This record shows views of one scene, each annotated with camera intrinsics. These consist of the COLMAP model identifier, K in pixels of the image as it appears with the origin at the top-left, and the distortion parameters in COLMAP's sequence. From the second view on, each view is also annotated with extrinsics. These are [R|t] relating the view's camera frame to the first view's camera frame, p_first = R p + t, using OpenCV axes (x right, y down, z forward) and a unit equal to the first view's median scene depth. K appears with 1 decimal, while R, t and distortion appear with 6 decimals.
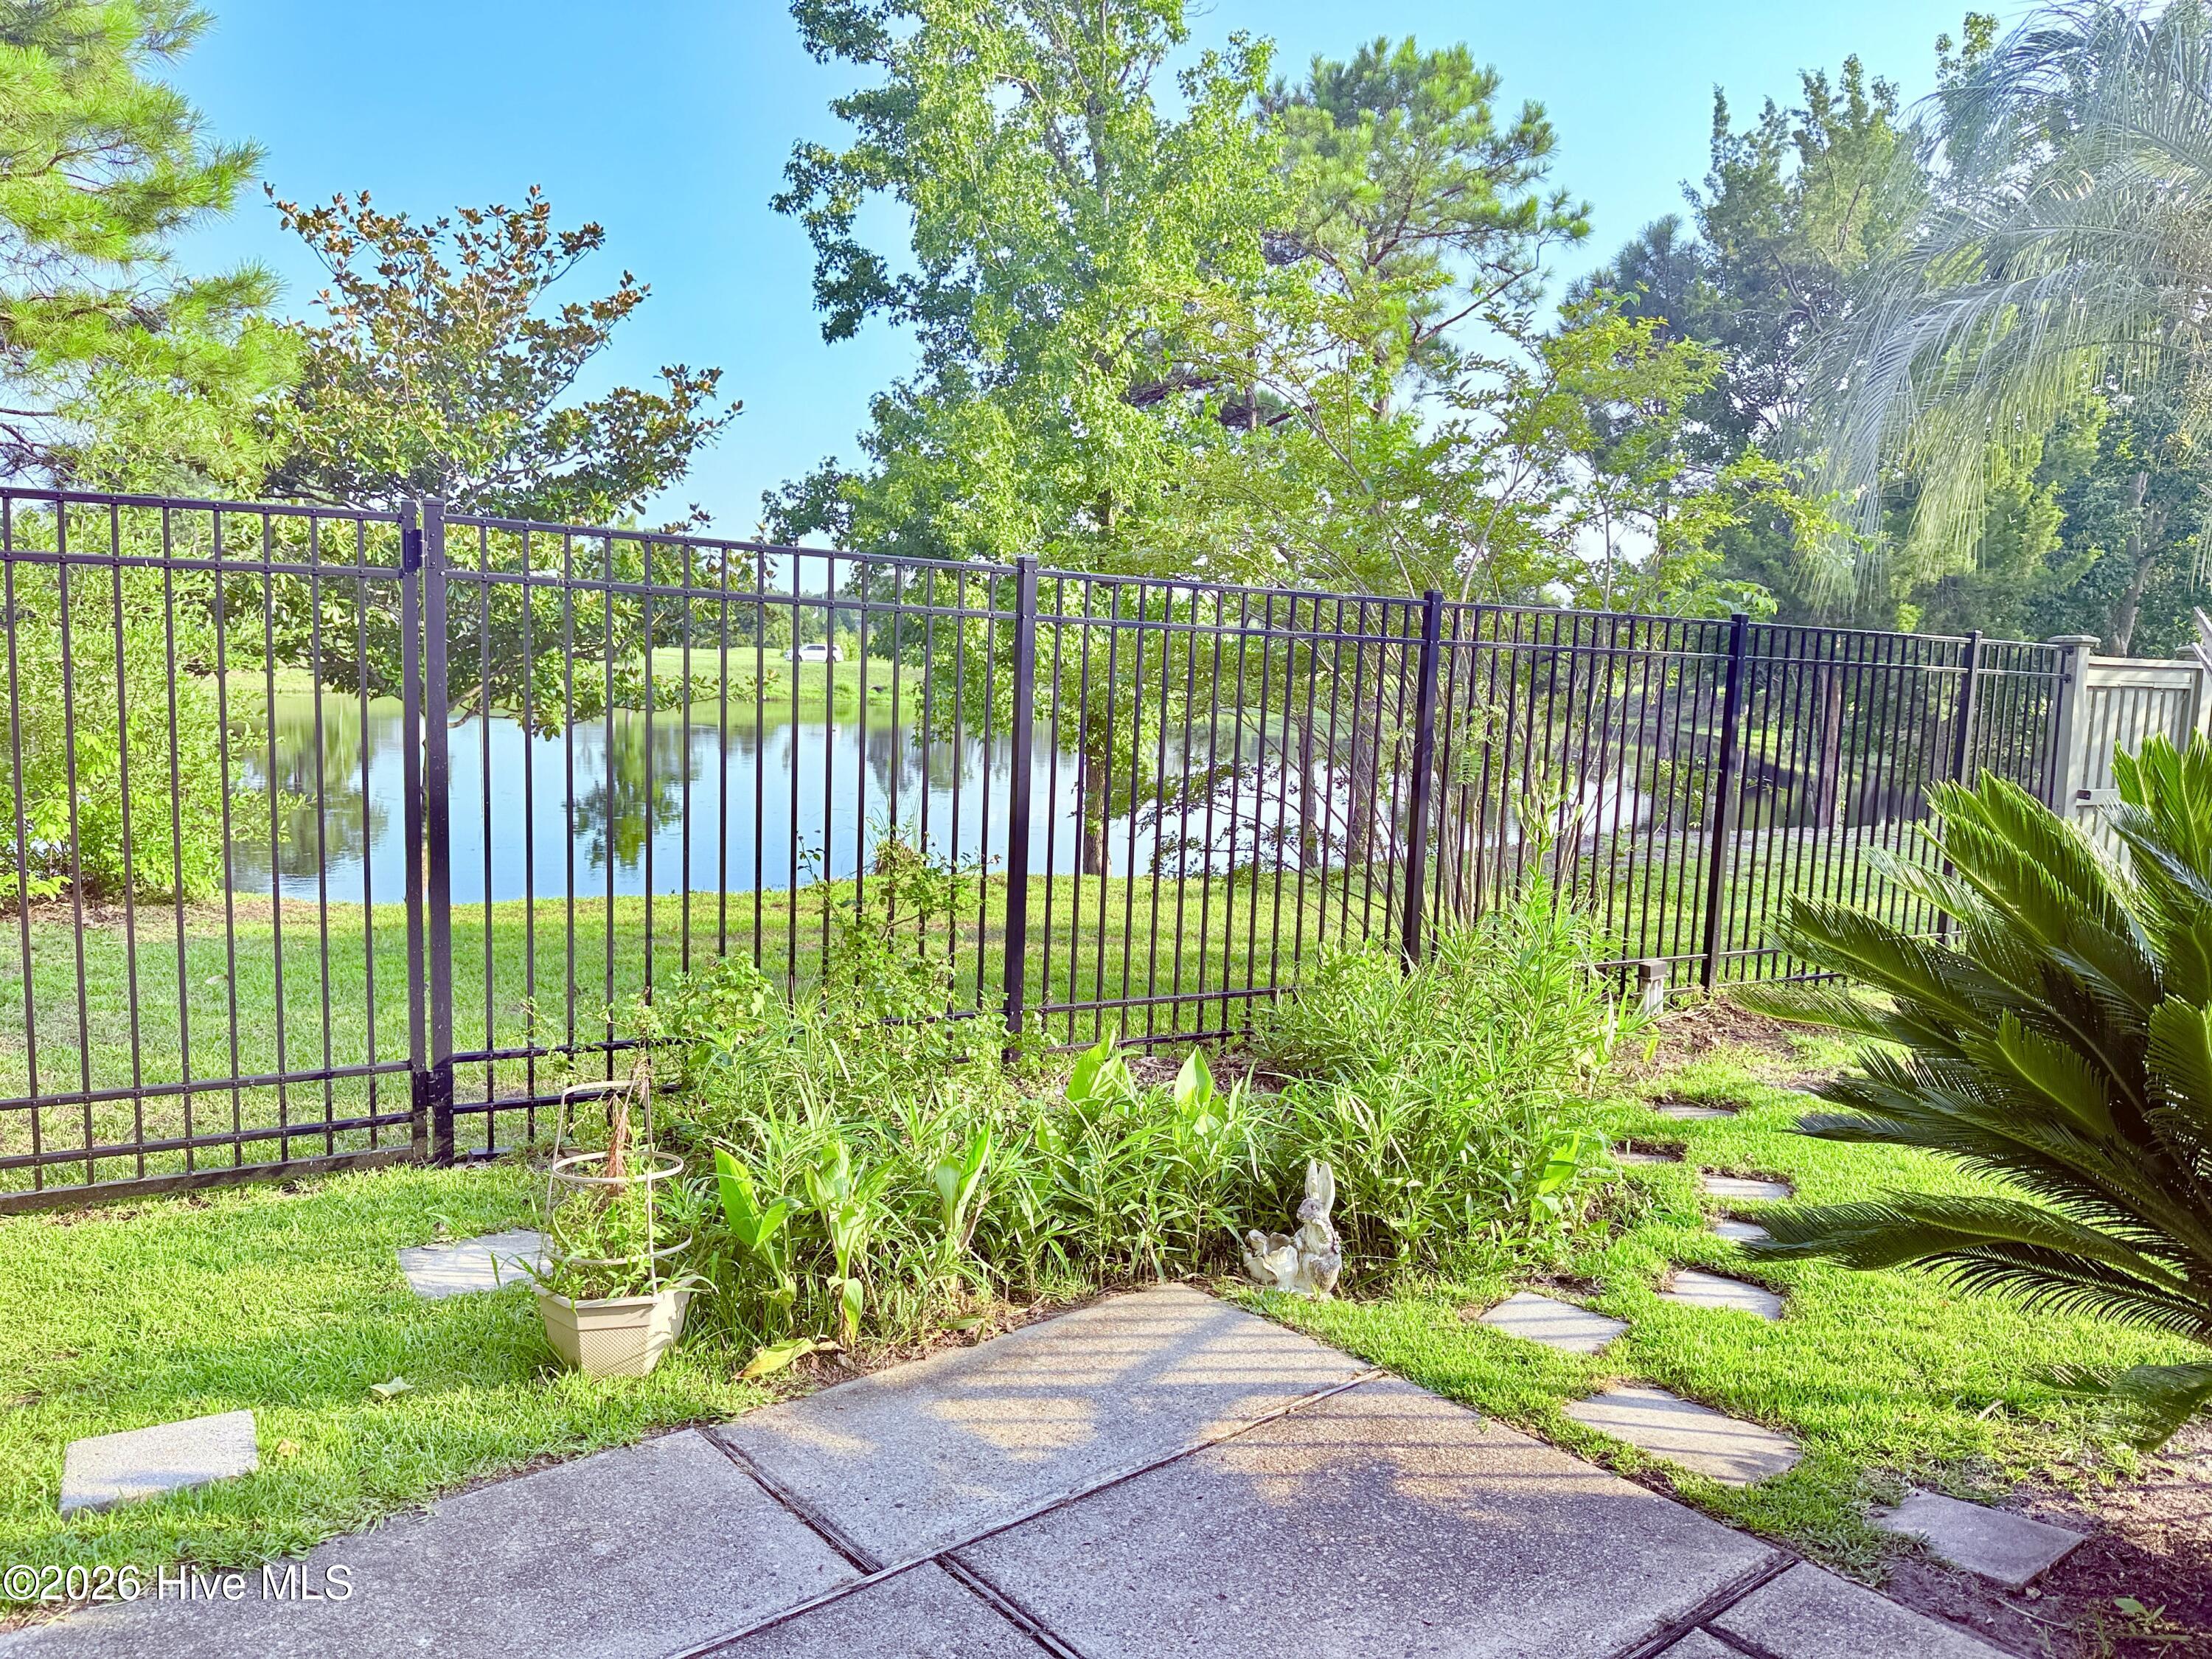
lens RADIAL K [[1562.1, 0, 1106.0], [0, 1562.1, 829.5], [0, 0, 1]] dist [0.047217, -0.073873]
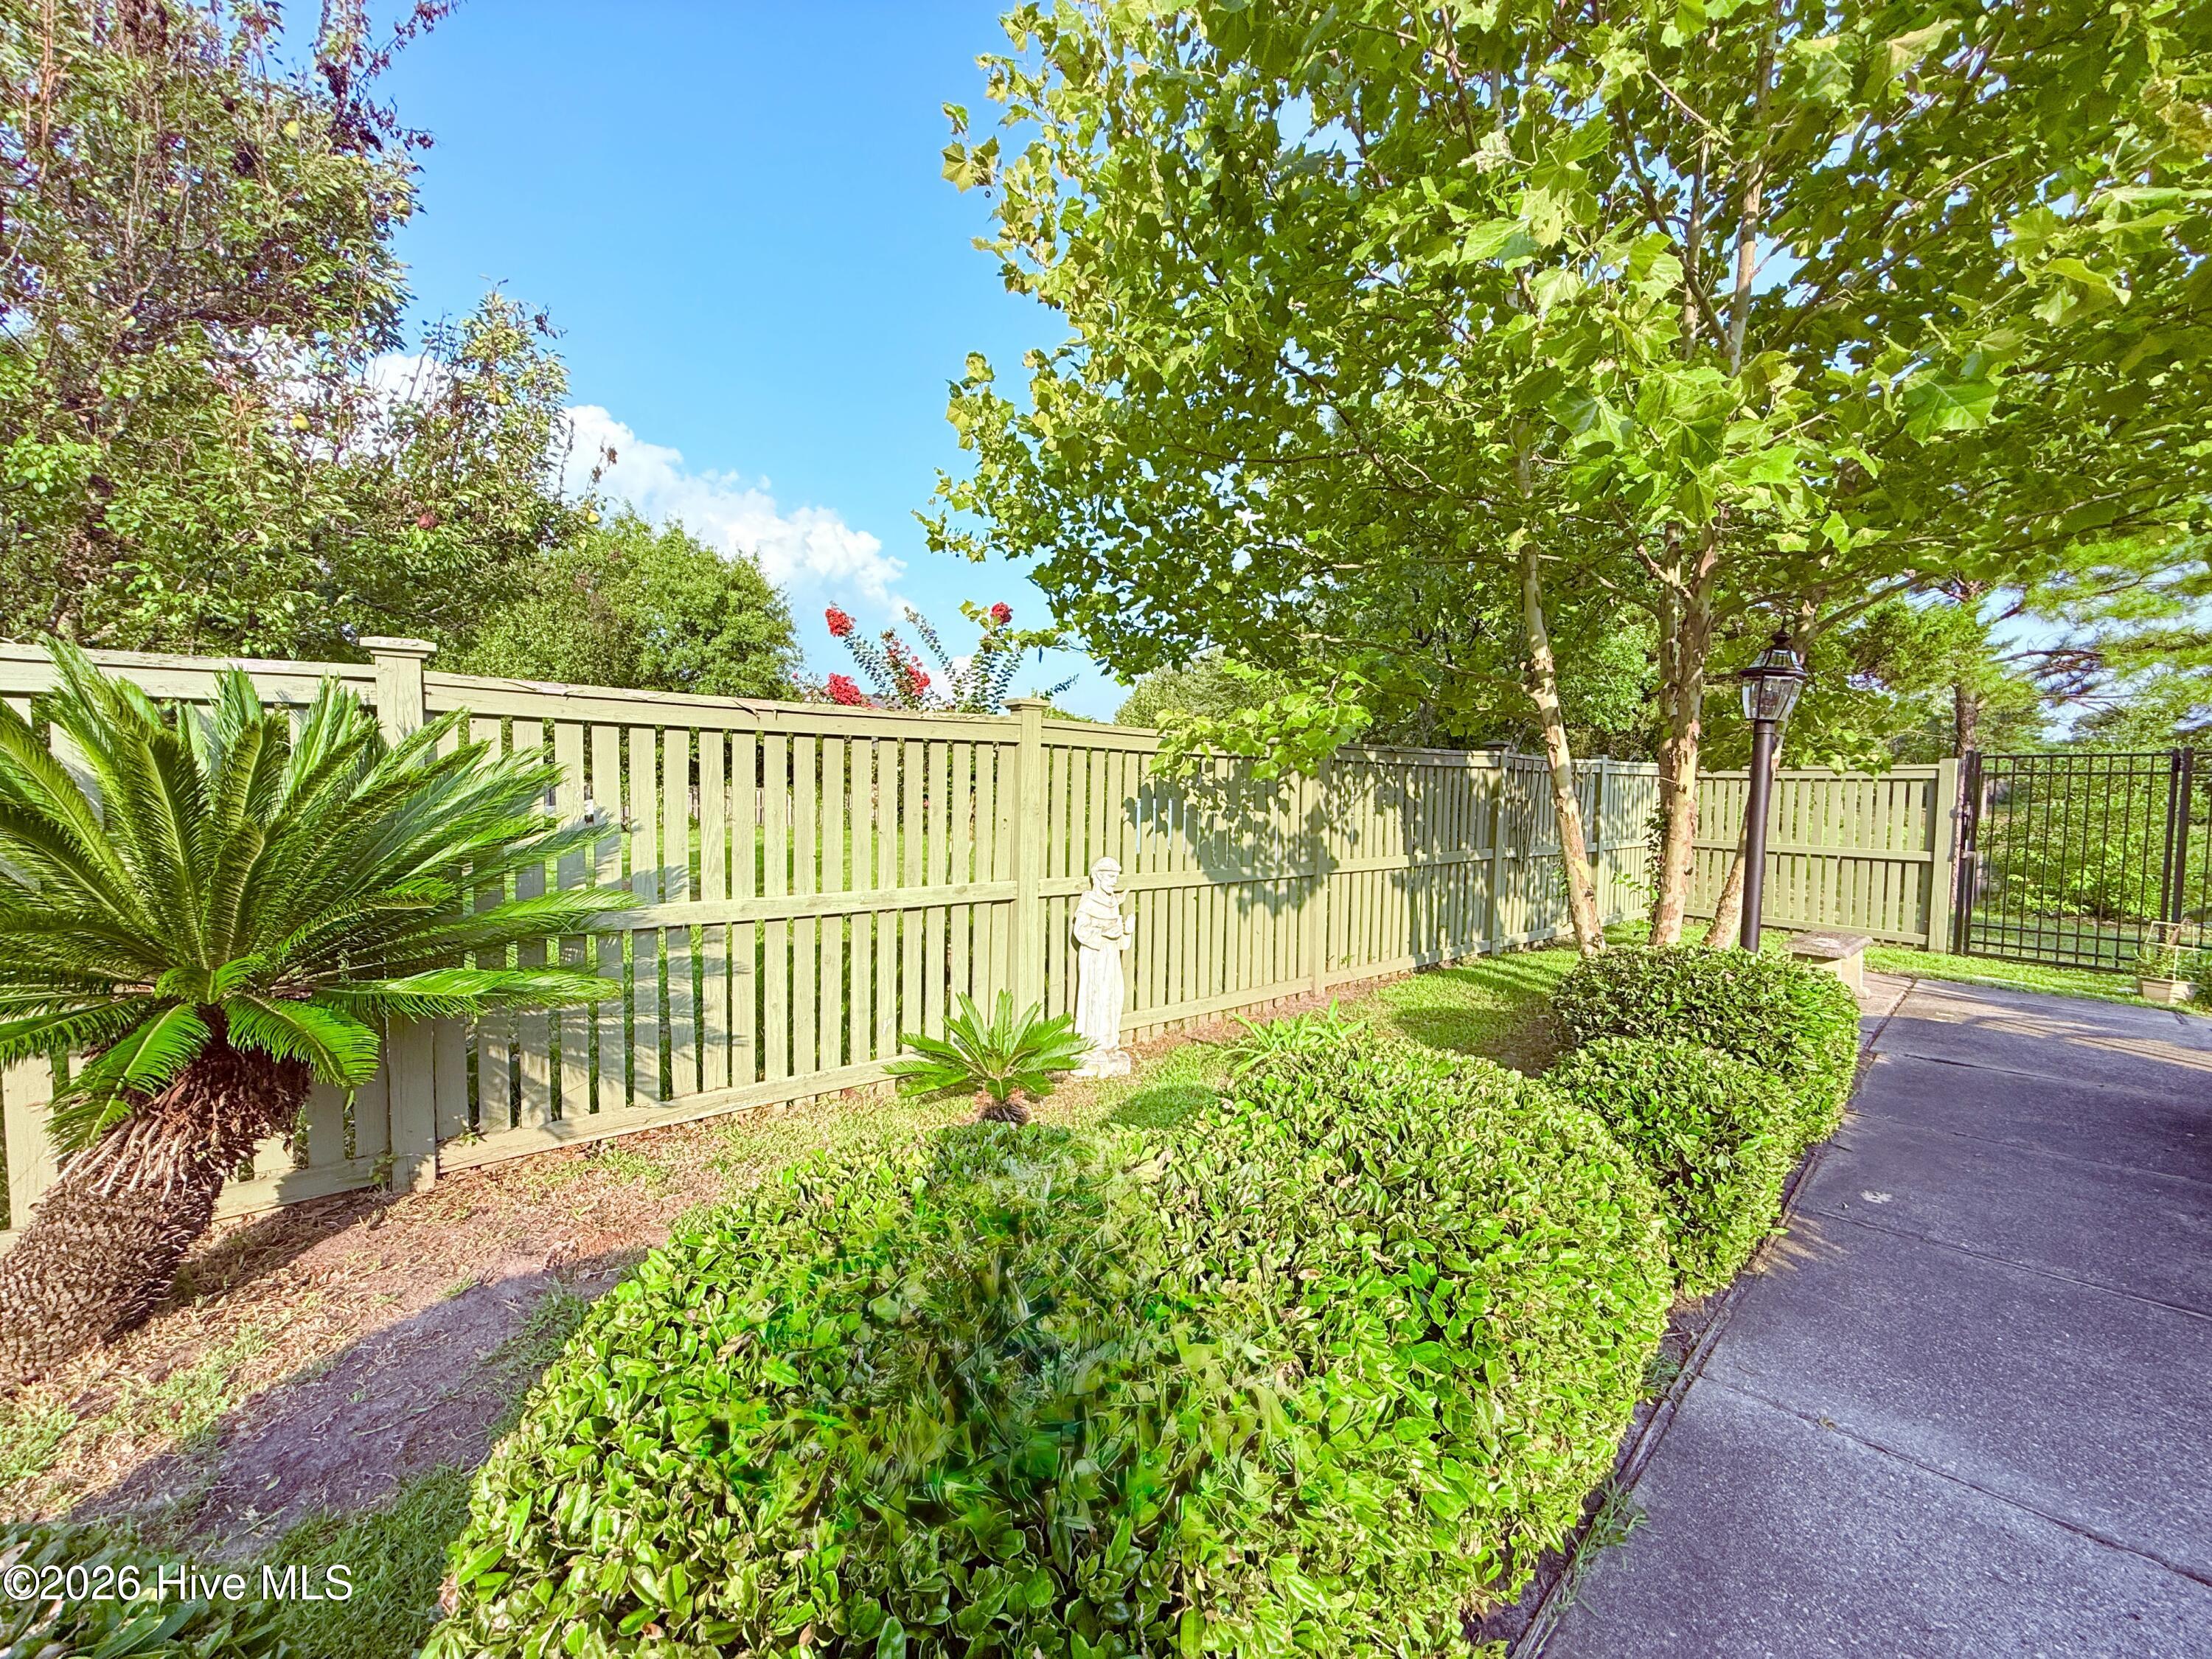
lens RADIAL K [[876.2, 0, 1103.5], [0, 876.2, 835.2], [0, 0, 1]] dist [-0.001368, -0.000258]
pose [[0.070907, 0.022970, -0.997218, 0.329319], [-0.119800, 0.992694, 0.014347, 0.053215], [0.990263, 0.118449, 0.073141, -0.340740]]
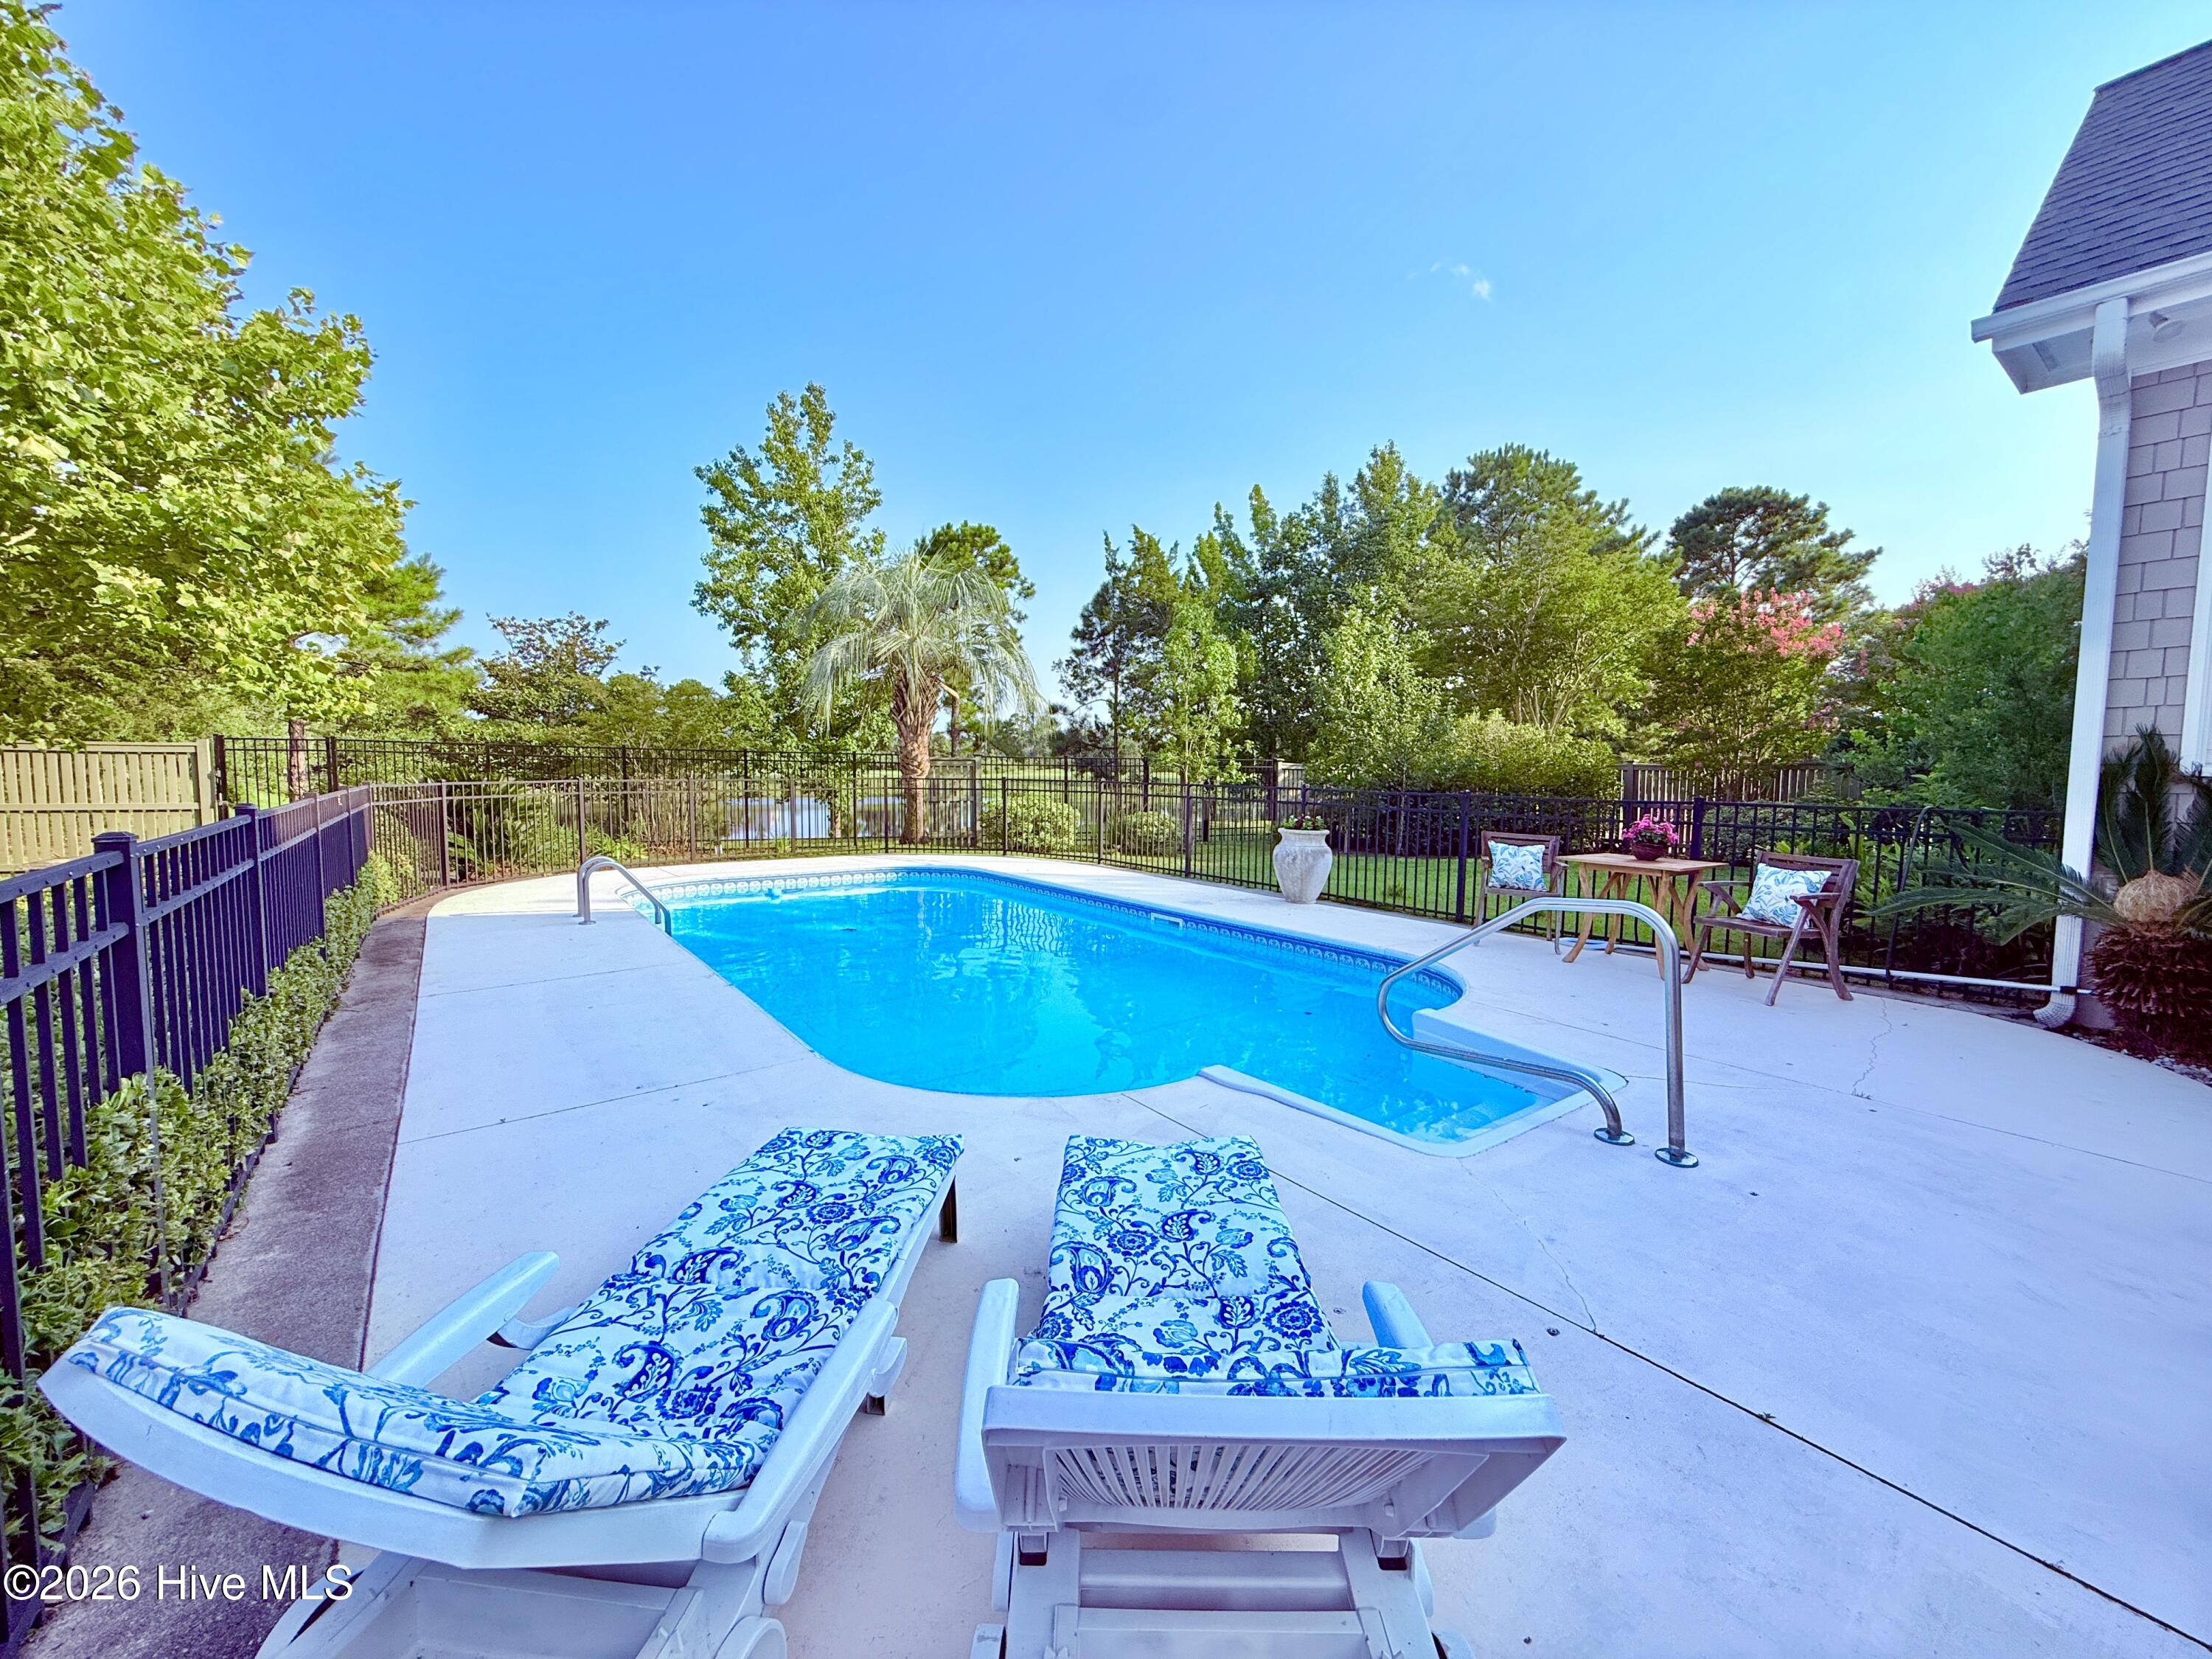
lens RADIAL K [[876.2, 0, 1103.5], [0, 876.2, 835.2], [0, 0, 1]] dist [-0.001368, -0.000258]
pose [[0.997165, -0.018797, -0.072856, 0.769215], [0.016002, 0.999120, -0.038771, 0.089236], [0.073520, 0.037496, 0.996589, -0.559879]]
